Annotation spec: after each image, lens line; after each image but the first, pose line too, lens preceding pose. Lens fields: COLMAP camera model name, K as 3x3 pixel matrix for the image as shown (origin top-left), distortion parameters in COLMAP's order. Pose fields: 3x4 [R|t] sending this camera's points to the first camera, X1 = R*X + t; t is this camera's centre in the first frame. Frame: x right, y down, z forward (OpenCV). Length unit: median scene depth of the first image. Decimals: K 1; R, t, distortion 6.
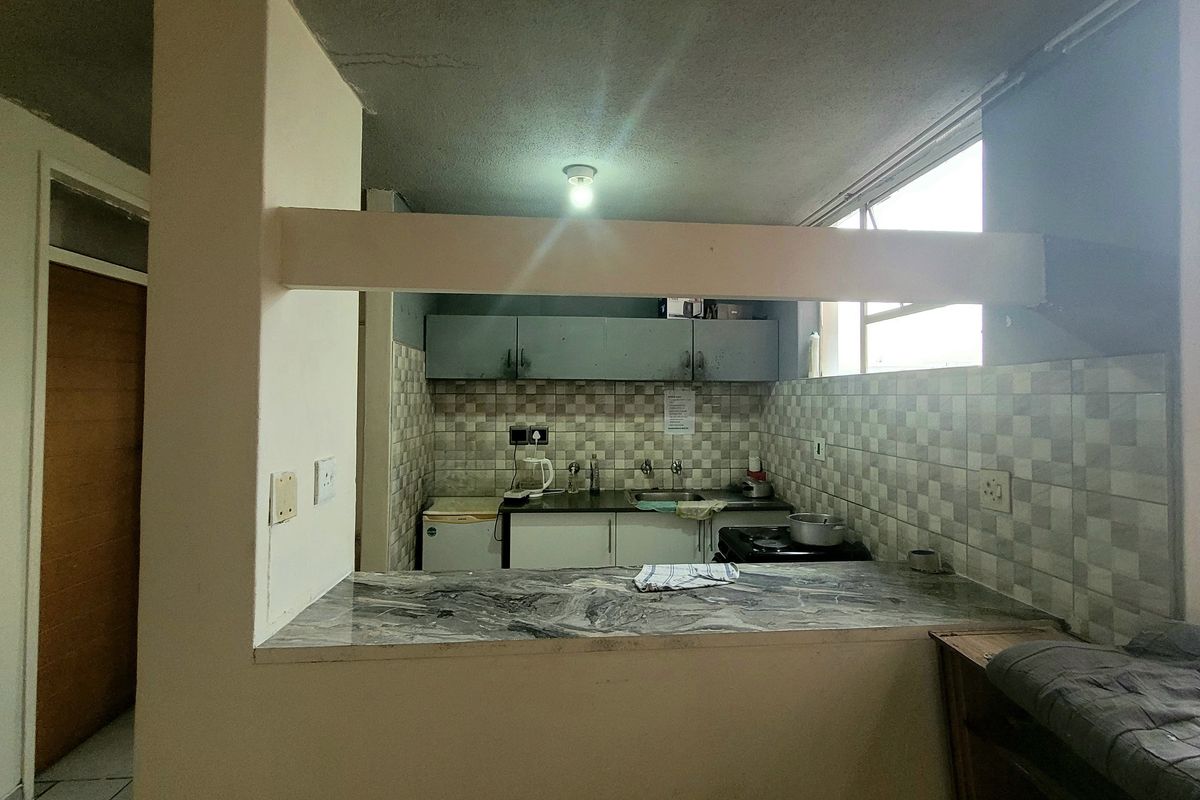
lens RADIAL K [[562.4, 0, 619.5], [0, 562.4, 384.9], [0, 0, 1]] dist [0.002035, 0.000235]
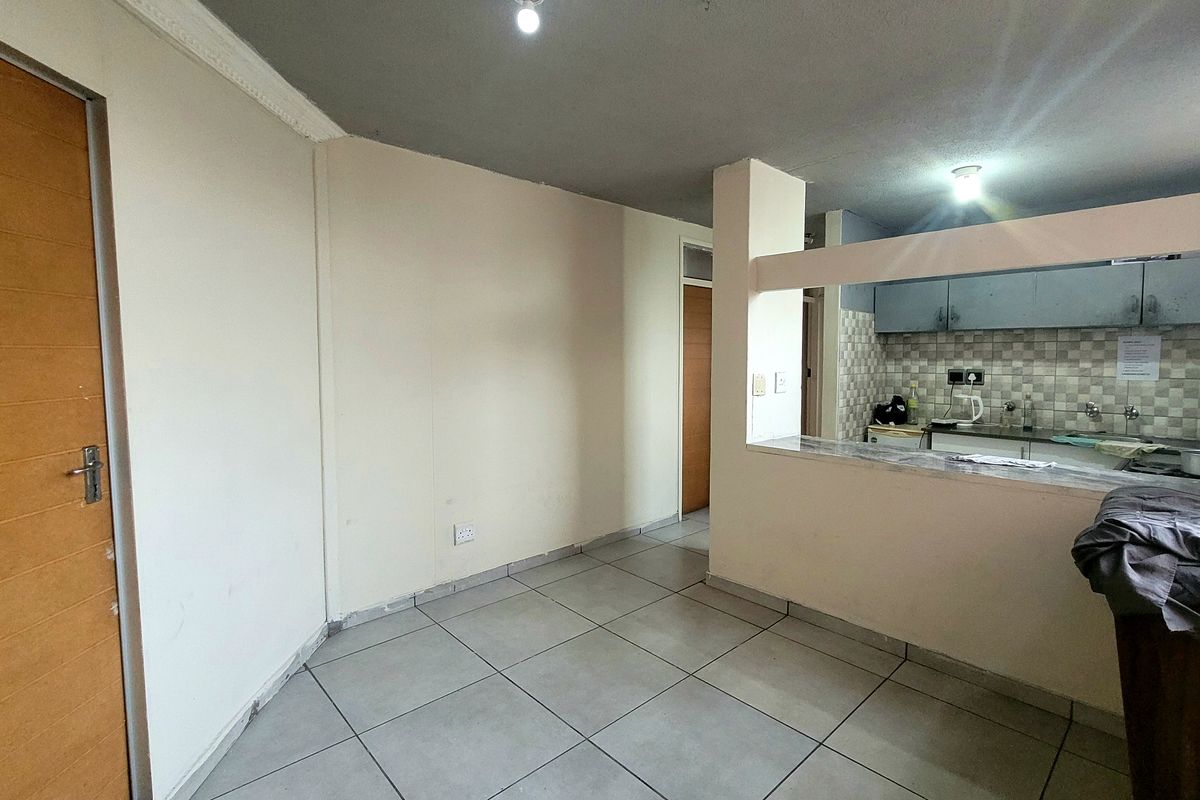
lens RADIAL K [[562.4, 0, 619.5], [0, 562.4, 384.9], [0, 0, 1]] dist [0.002035, 0.000235]
pose [[0.623771, 0.034988, -0.780824, 0.320847], [0.019590, 0.997984, 0.060368, 0.019230], [0.781362, -0.052952, 0.621828, -0.331730]]
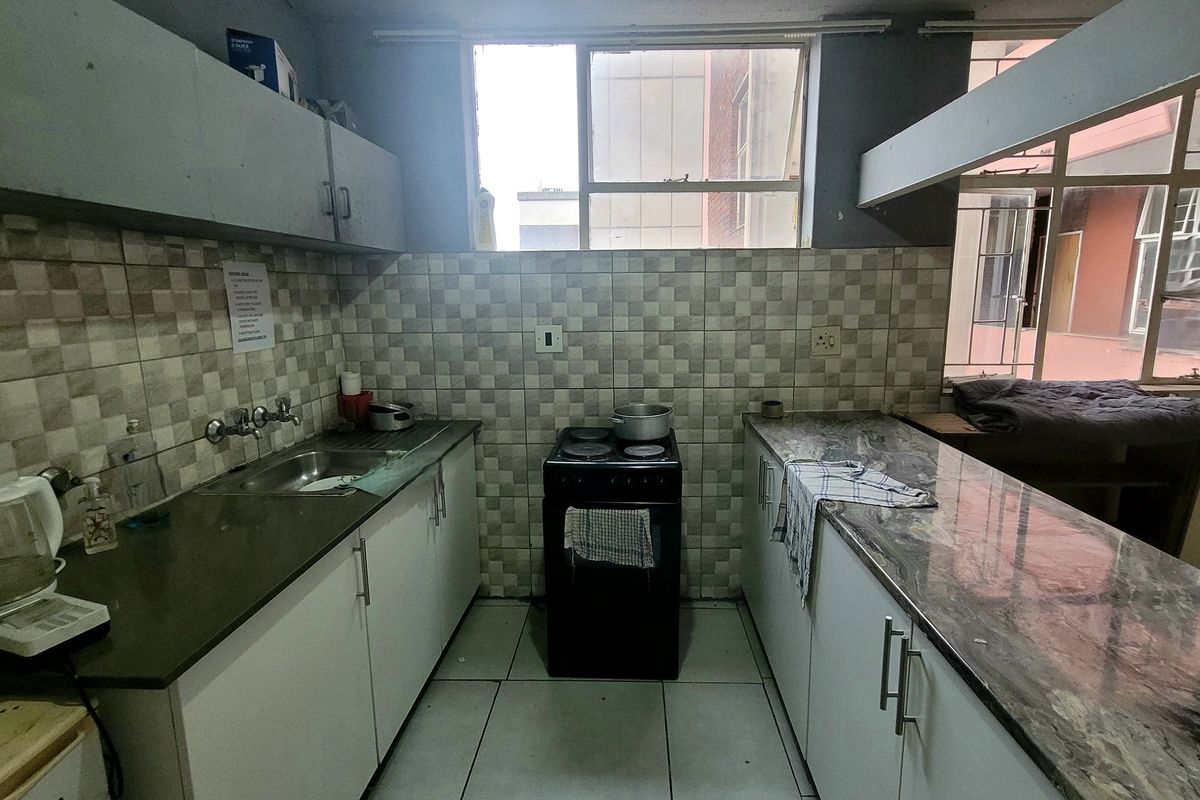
lens RADIAL K [[562.4, 0, 619.5], [0, 562.4, 384.9], [0, 0, 1]] dist [0.002035, 0.000235]
pose [[0.115835, -0.170360, 0.978550, -0.363000], [-0.011294, 0.984892, 0.172801, 0.028530], [-0.993204, -0.031068, 0.112161, 0.638370]]
